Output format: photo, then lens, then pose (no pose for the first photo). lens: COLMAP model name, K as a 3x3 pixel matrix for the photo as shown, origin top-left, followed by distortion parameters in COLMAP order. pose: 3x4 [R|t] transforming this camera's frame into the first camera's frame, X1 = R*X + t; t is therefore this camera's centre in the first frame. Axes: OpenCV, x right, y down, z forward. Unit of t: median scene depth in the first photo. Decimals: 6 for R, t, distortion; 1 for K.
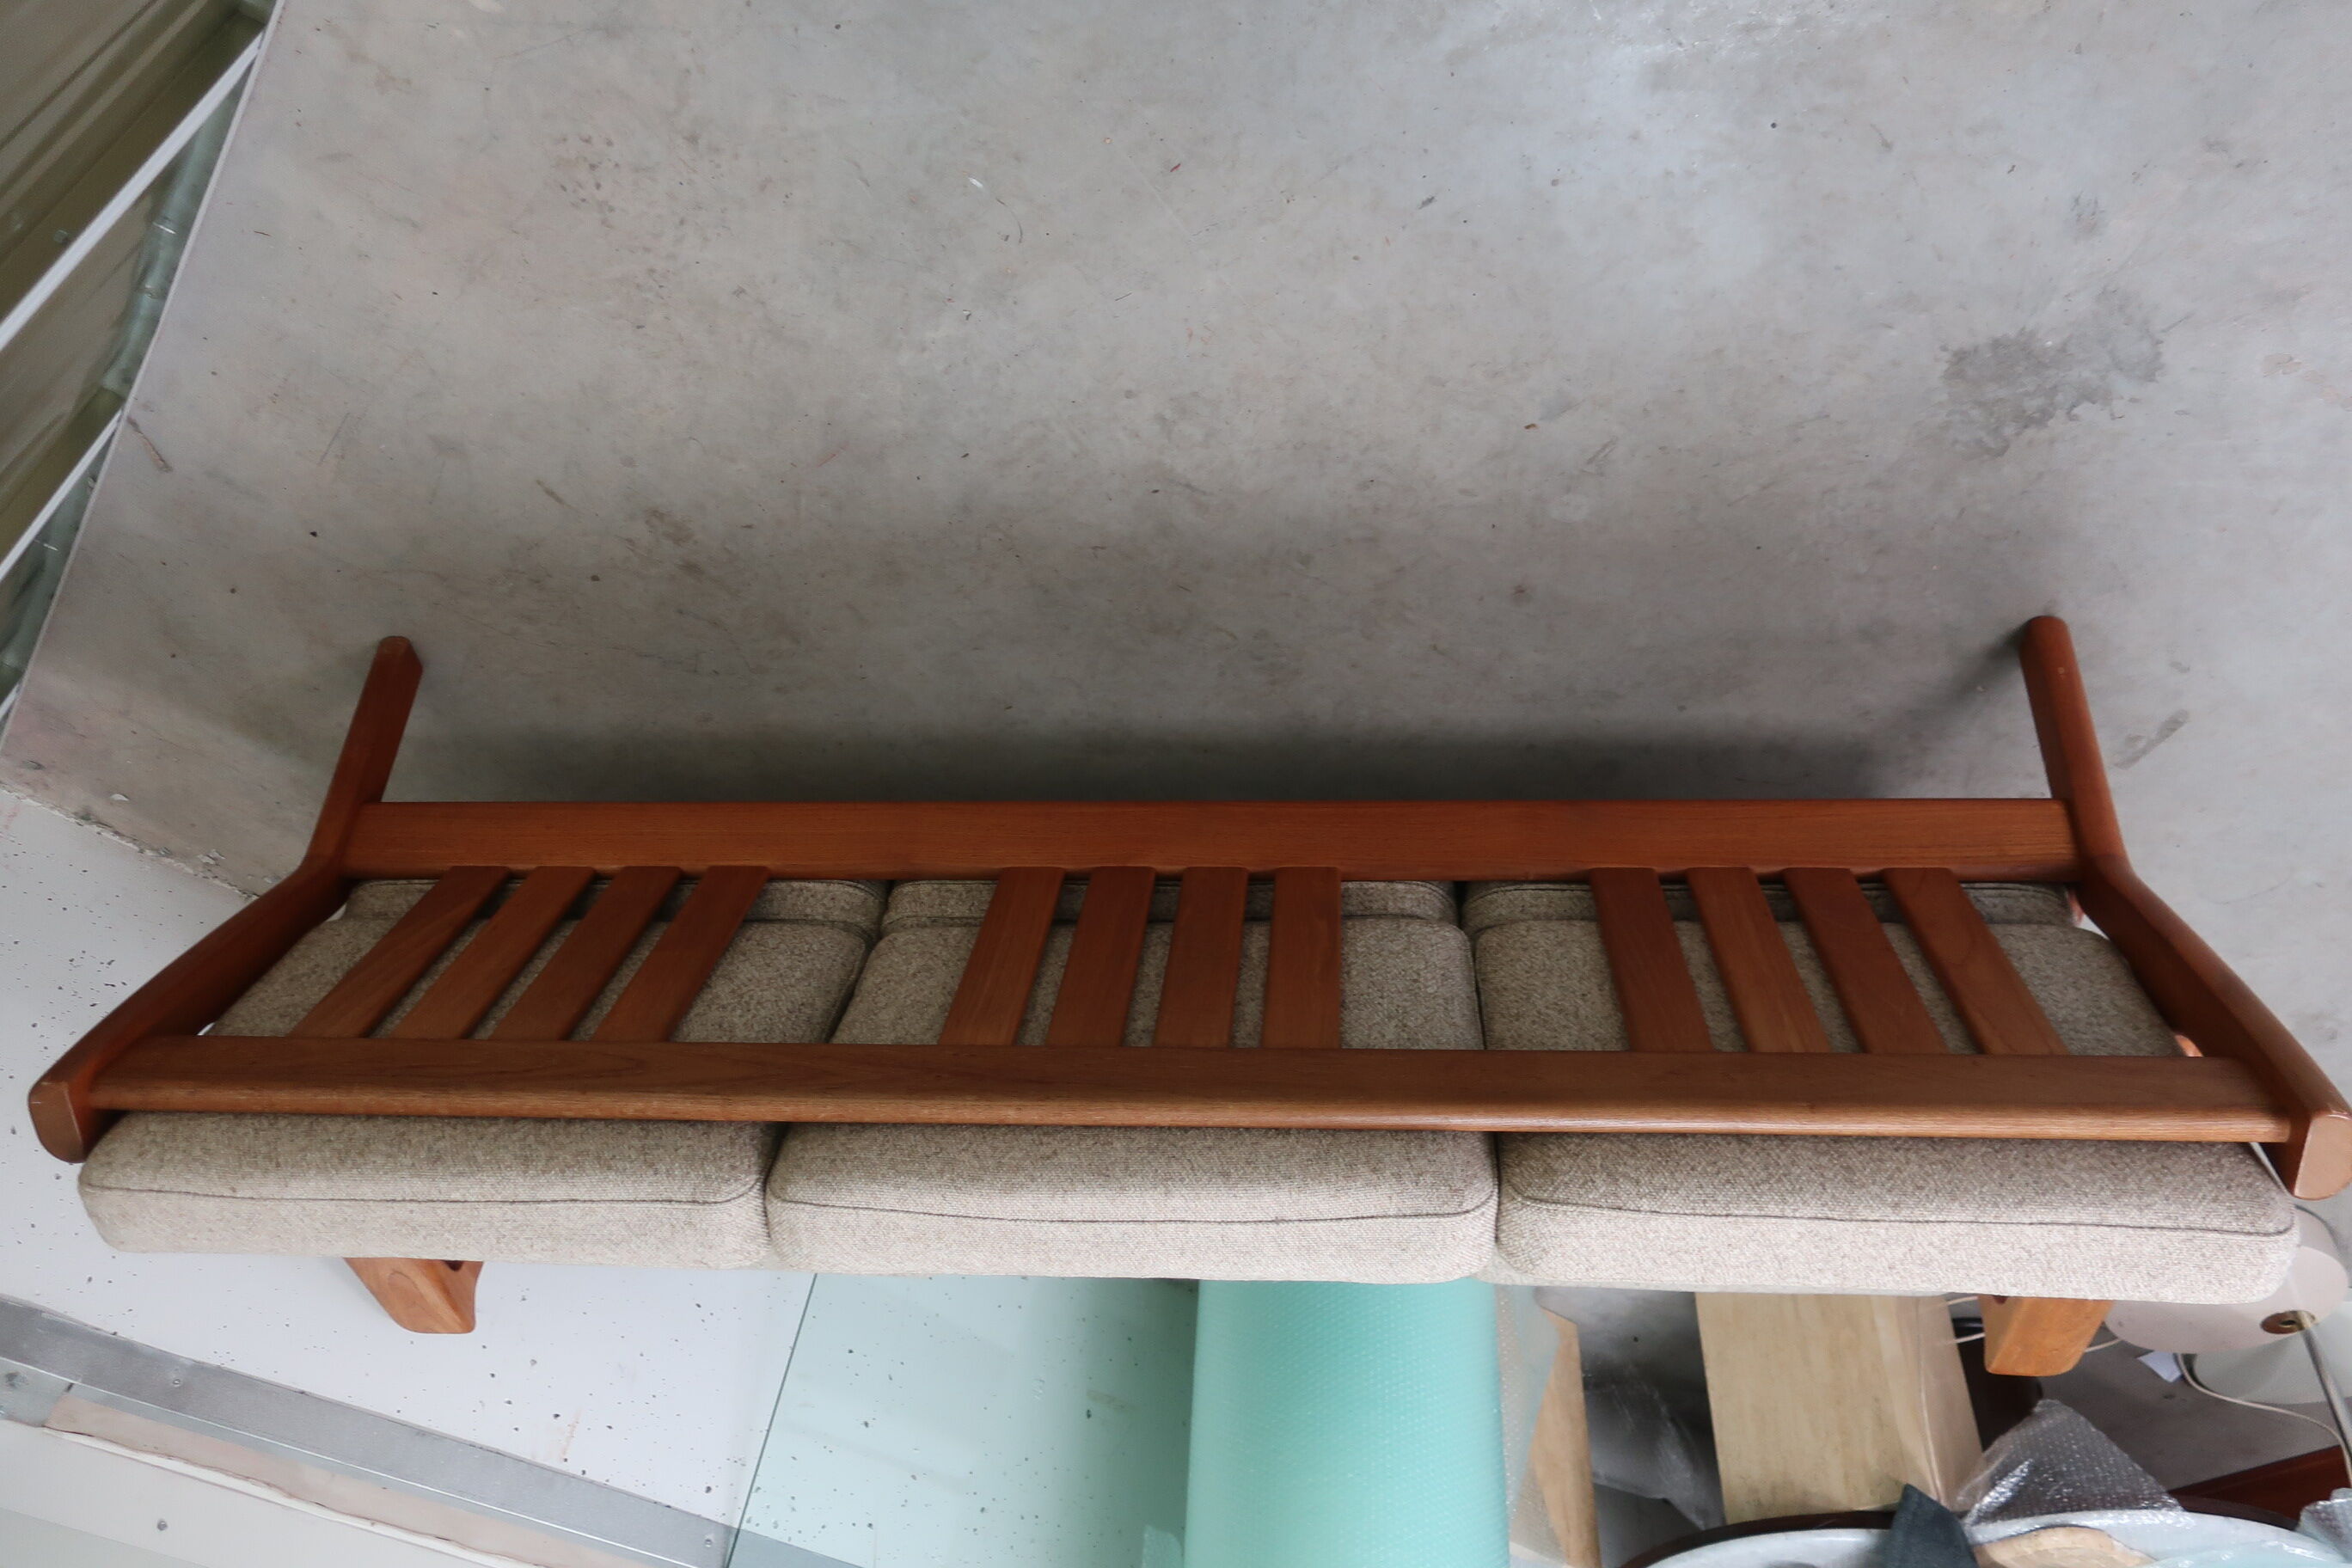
lens RADIAL K [[1878.3, 0, 1176.0], [0, 1878.3, 784.0], [0, 0, 1]] dist [0.013744, -0.019224]
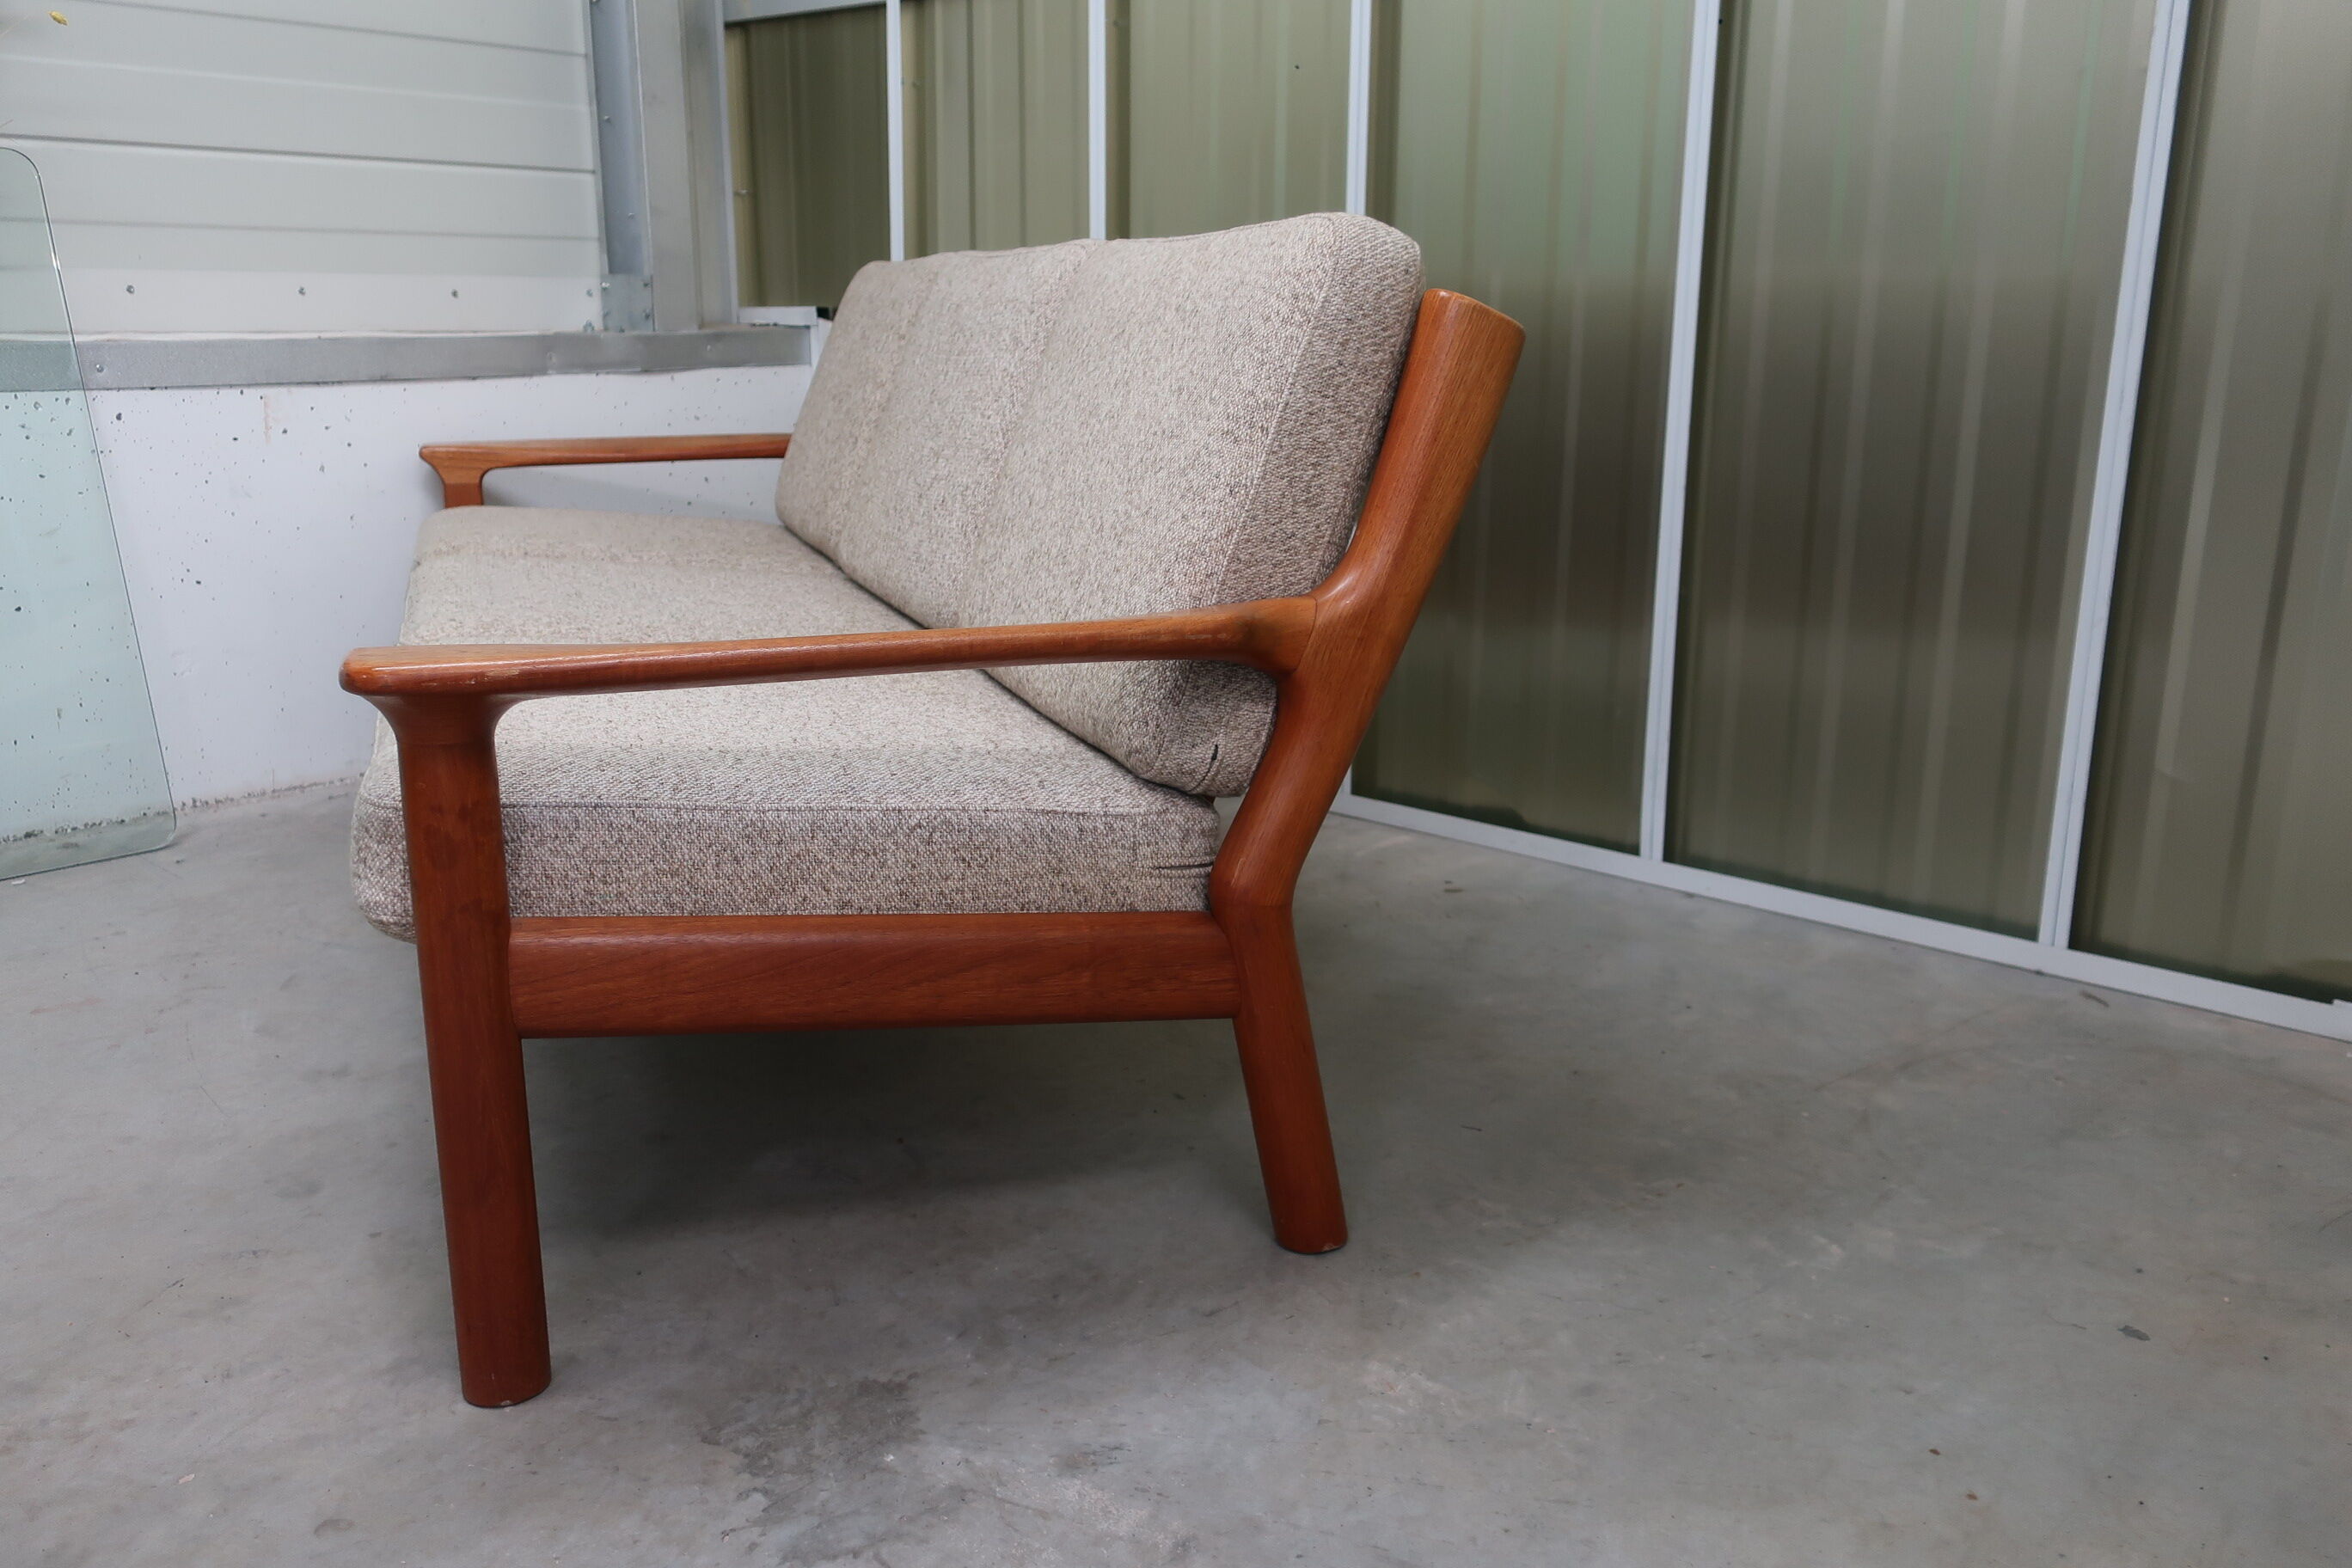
lens RADIAL K [[1878.3, 0, 1176.0], [0, 1878.3, 784.0], [0, 0, 1]] dist [0.013744, -0.019224]
pose [[-0.111381, 0.309304, -0.944418, 0.998414], [-0.686490, -0.711091, -0.151926, -0.020564], [-0.718558, 0.631411, 0.291536, 0.536557]]
